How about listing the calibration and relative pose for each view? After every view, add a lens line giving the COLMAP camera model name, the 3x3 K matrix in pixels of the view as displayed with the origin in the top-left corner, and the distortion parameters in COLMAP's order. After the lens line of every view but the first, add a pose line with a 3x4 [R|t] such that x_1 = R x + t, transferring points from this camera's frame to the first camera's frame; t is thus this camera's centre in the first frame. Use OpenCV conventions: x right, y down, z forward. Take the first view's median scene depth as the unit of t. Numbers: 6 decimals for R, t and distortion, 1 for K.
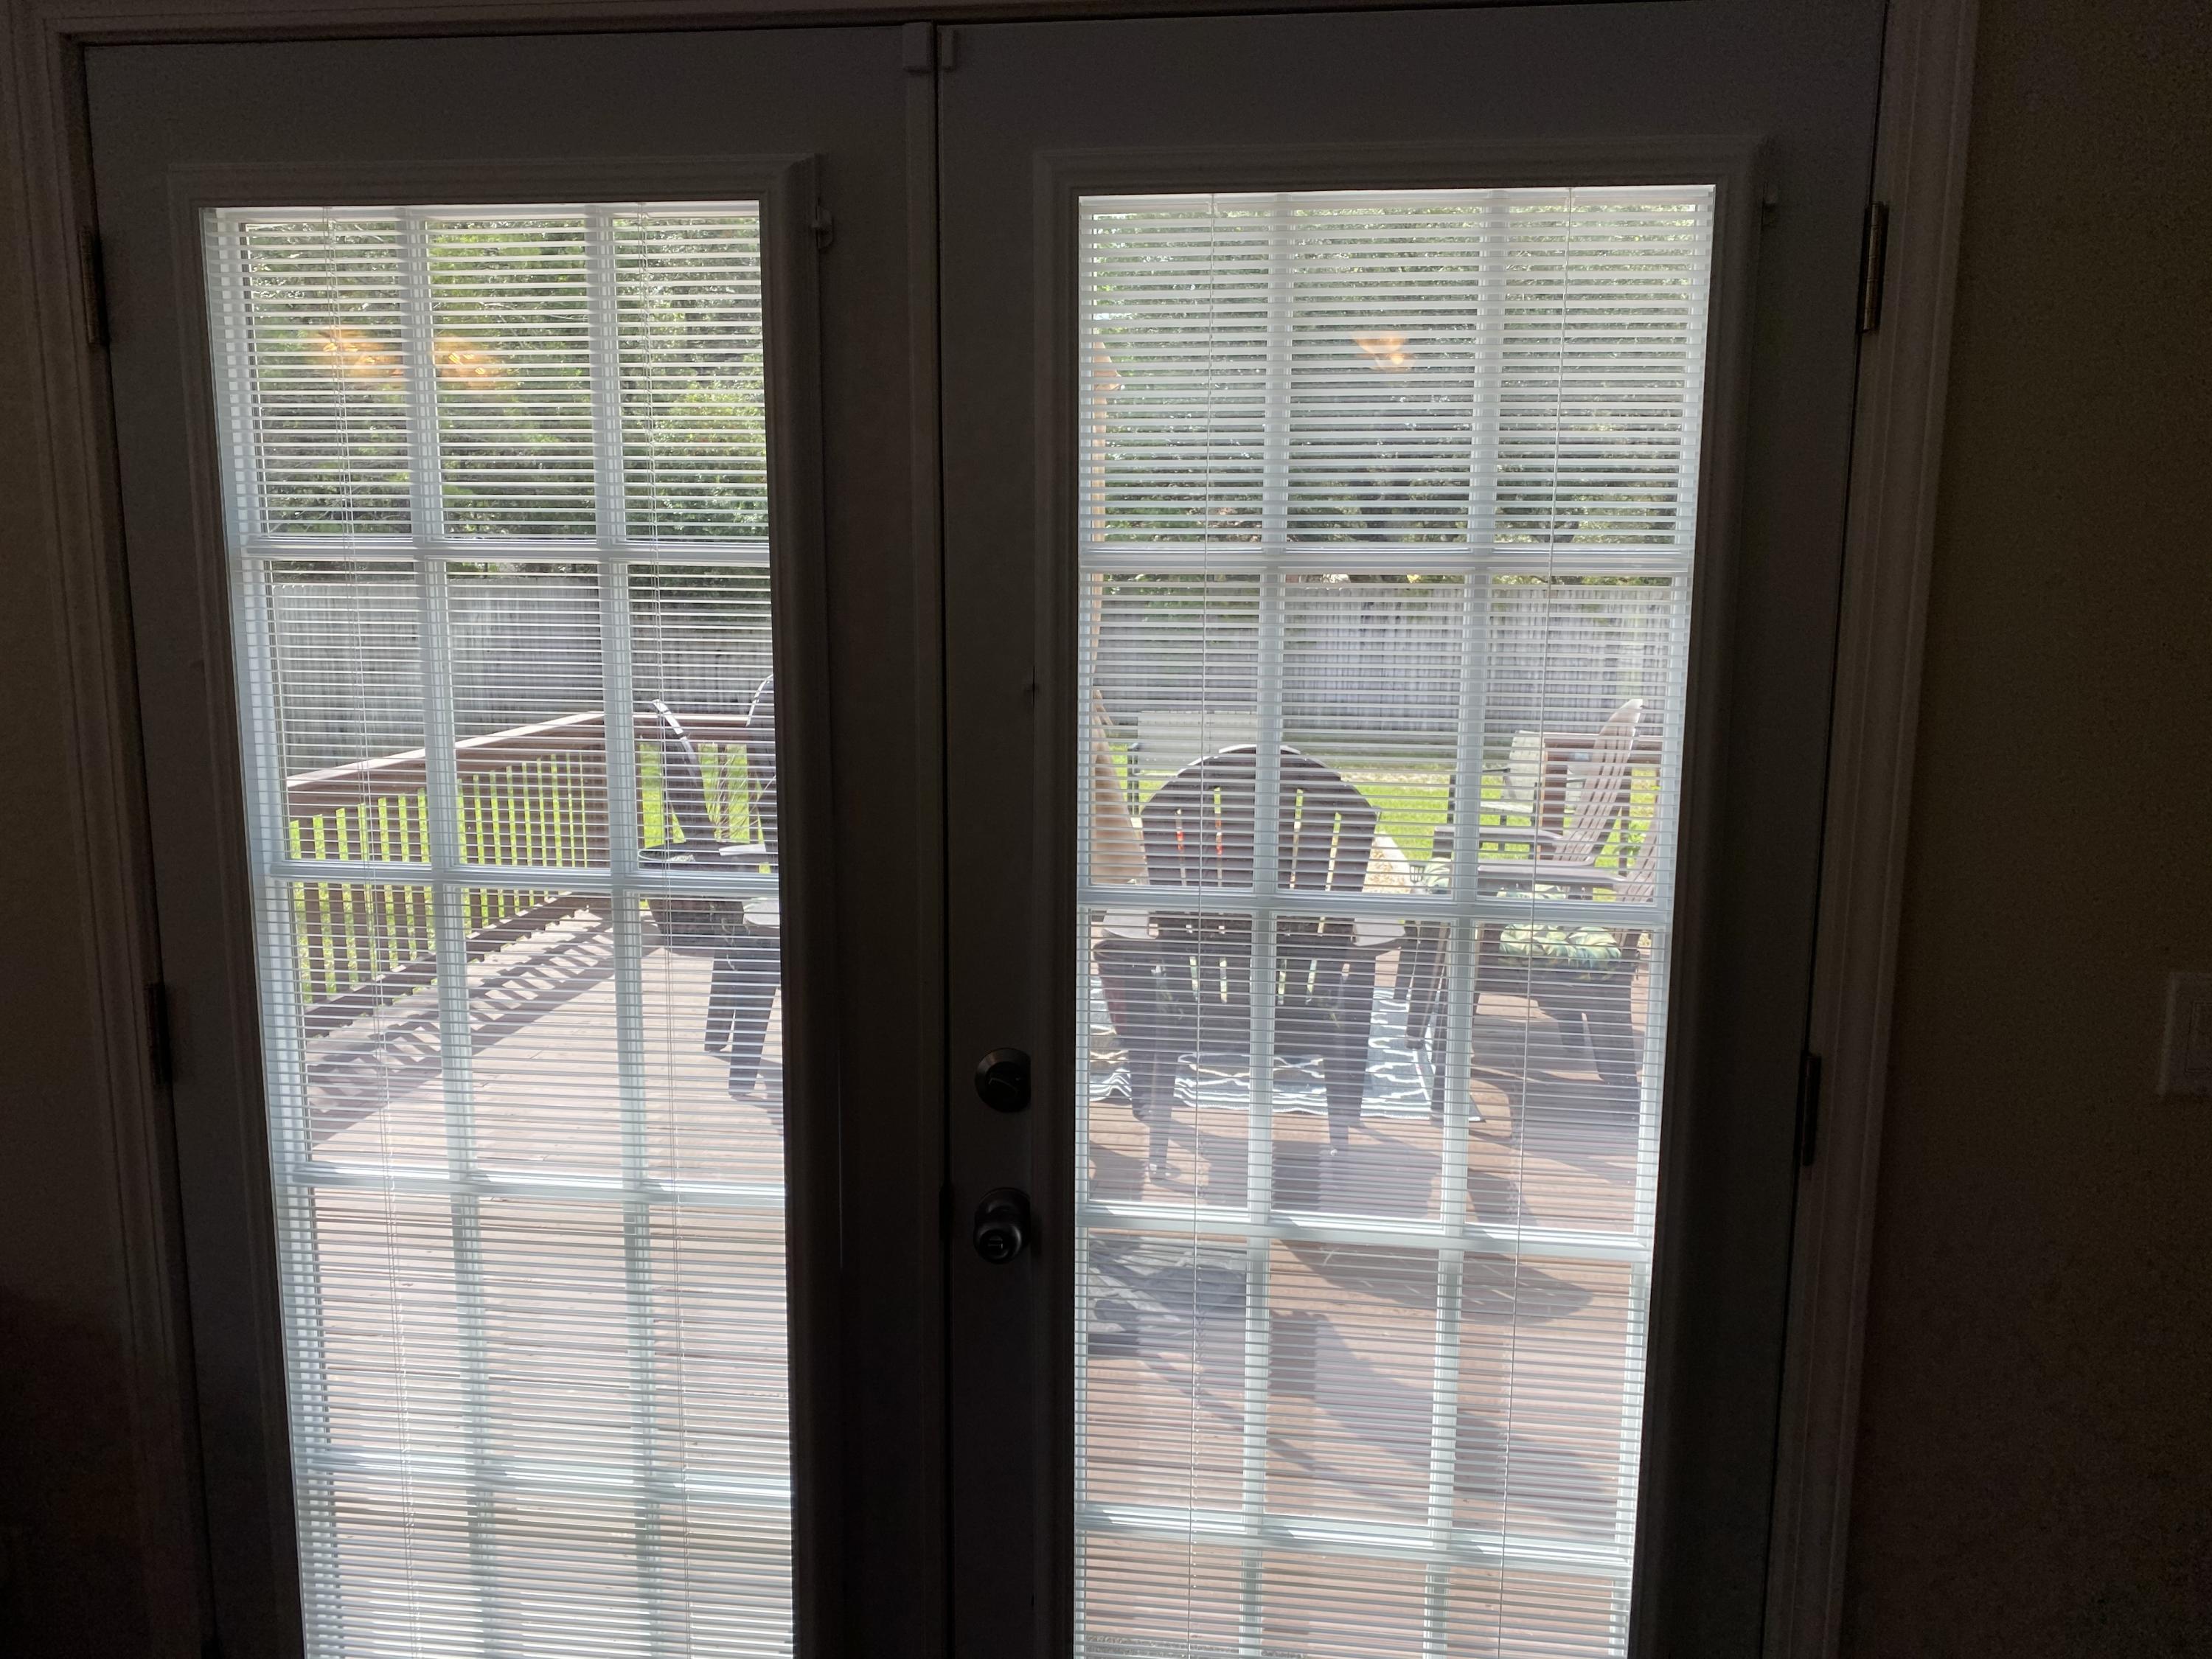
lens RADIAL K [[1687.9, 0, 1098.3], [0, 1687.9, 830.0], [0, 0, 1]] dist [0.013221, -0.021547]
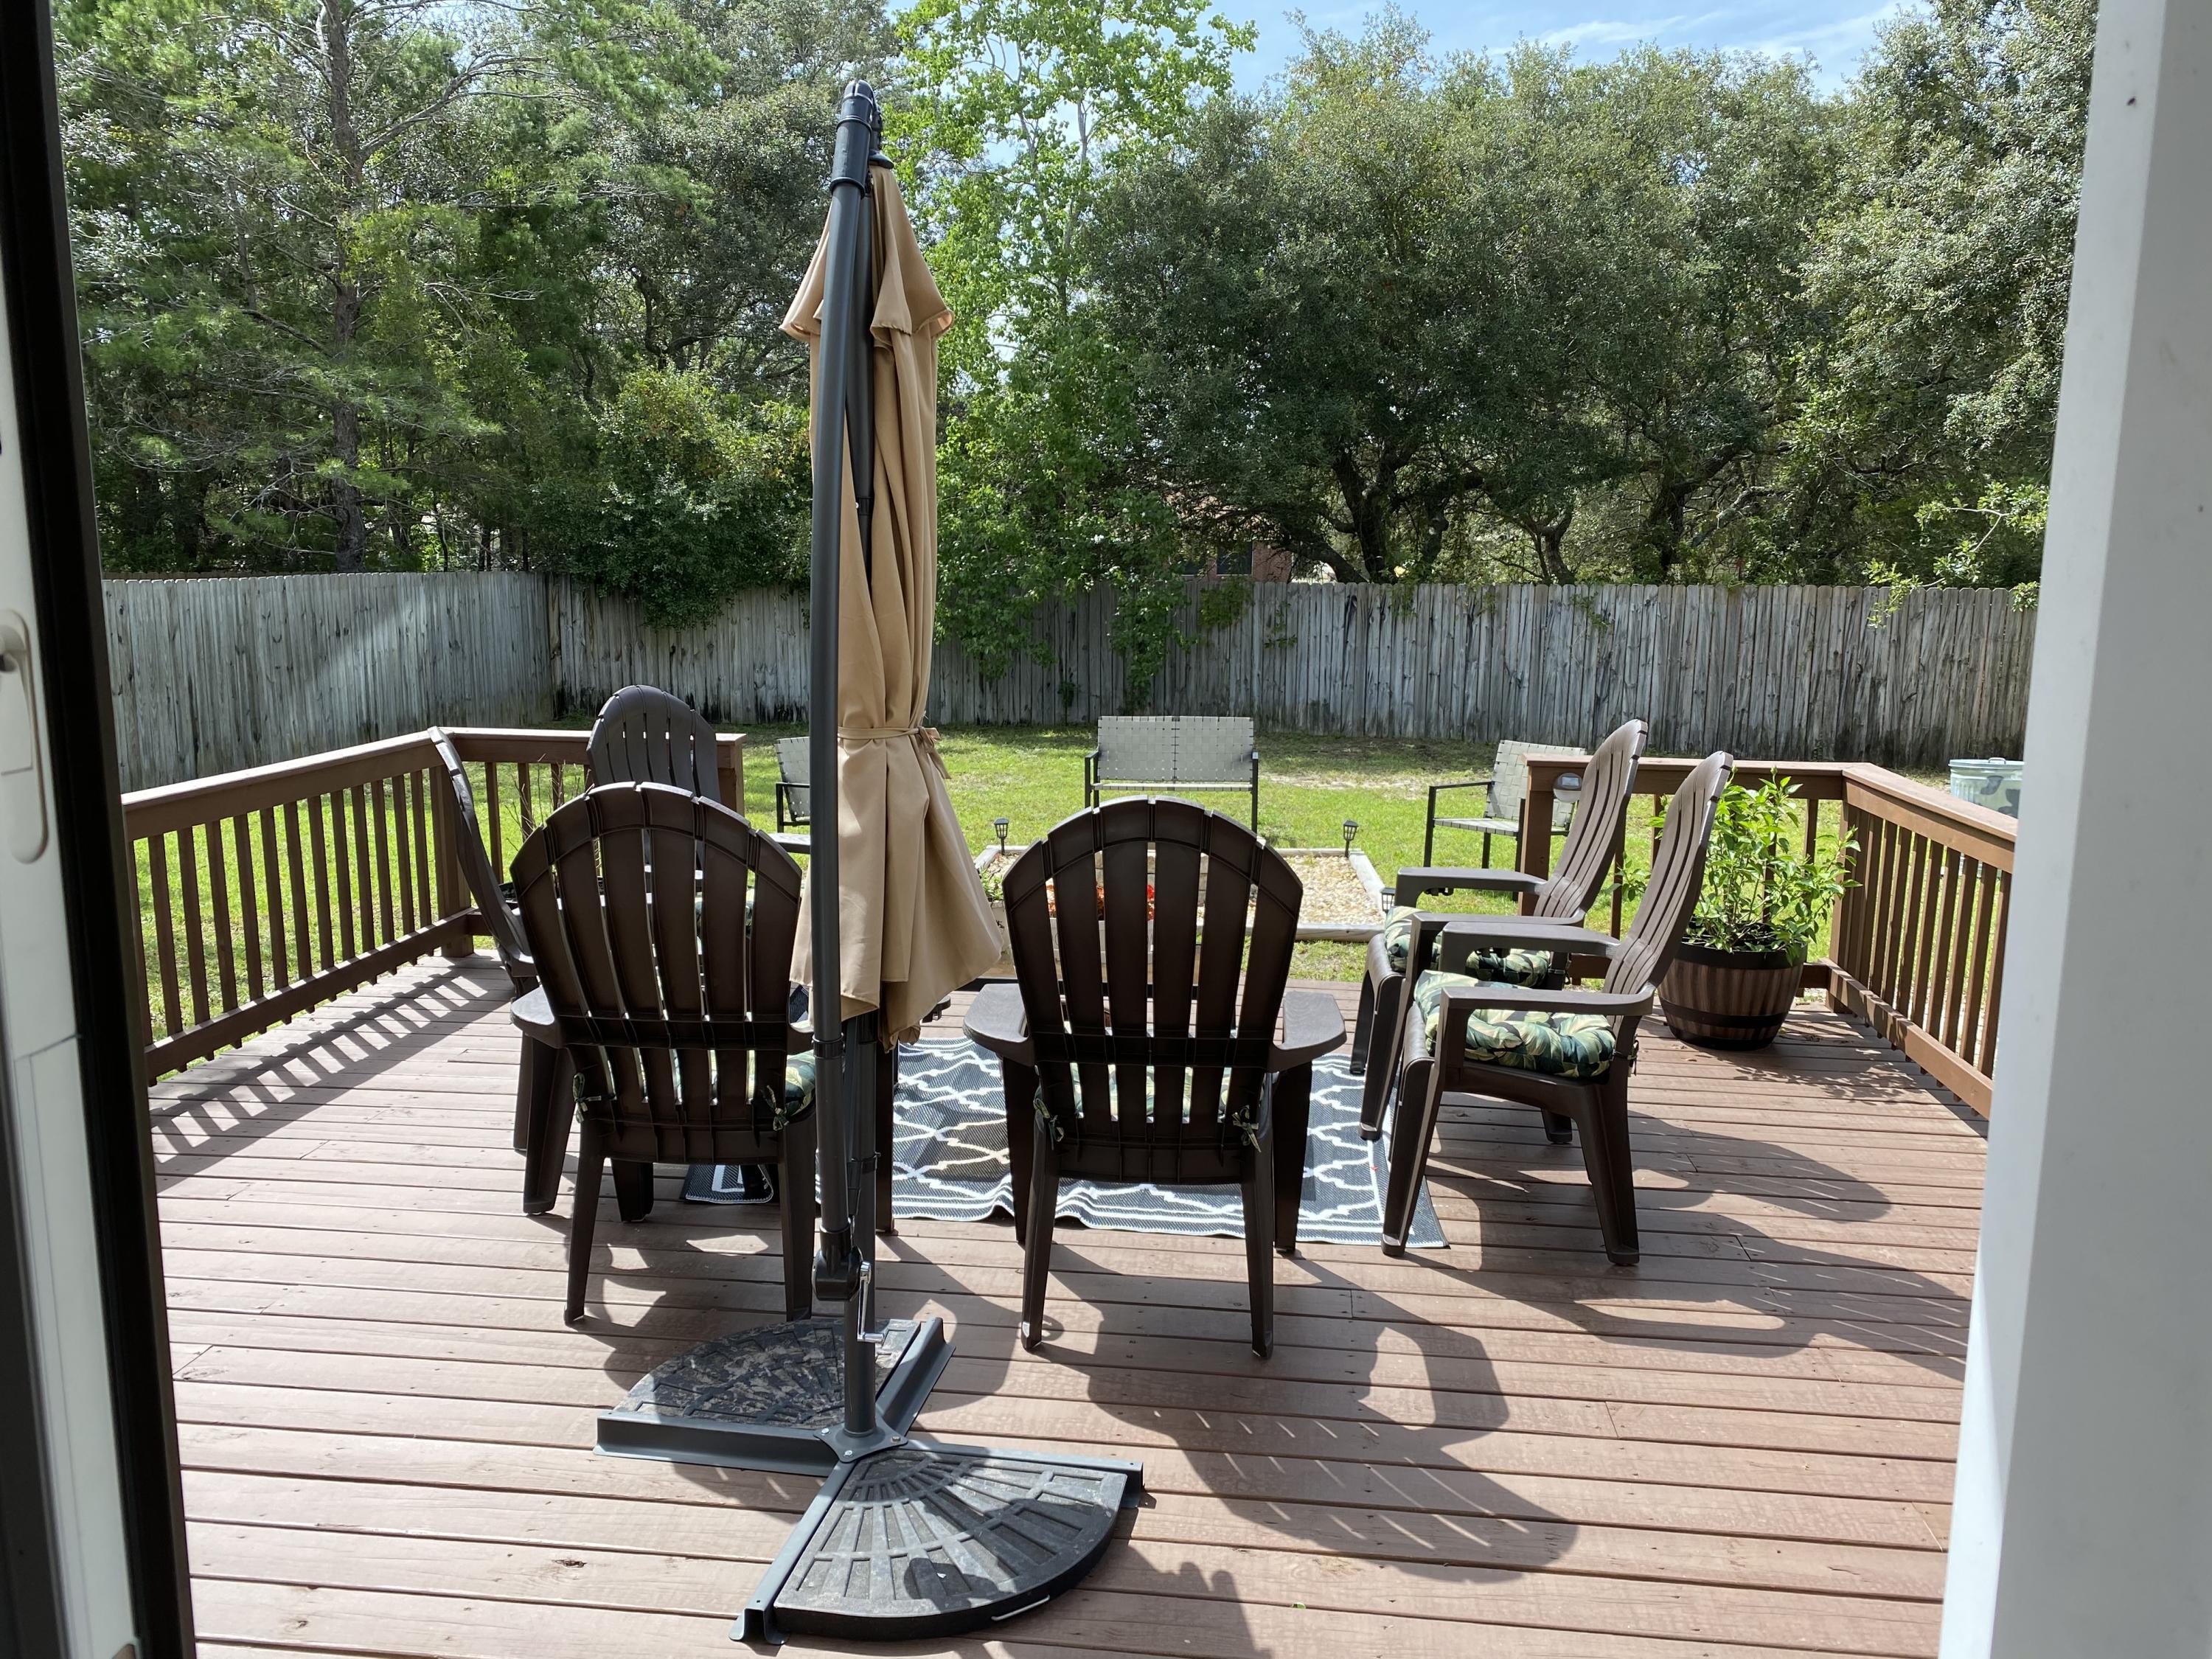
lens RADIAL K [[1687.9, 0, 1111.6], [0, 1687.9, 840.1], [0, 0, 1]] dist [0.013221, -0.021547]
pose [[0.999930, 0.002086, 0.011619, 0.052054], [-0.002204, 0.999946, 0.010152, -0.030493], [-0.011597, -0.010177, 0.999881, 0.173198]]
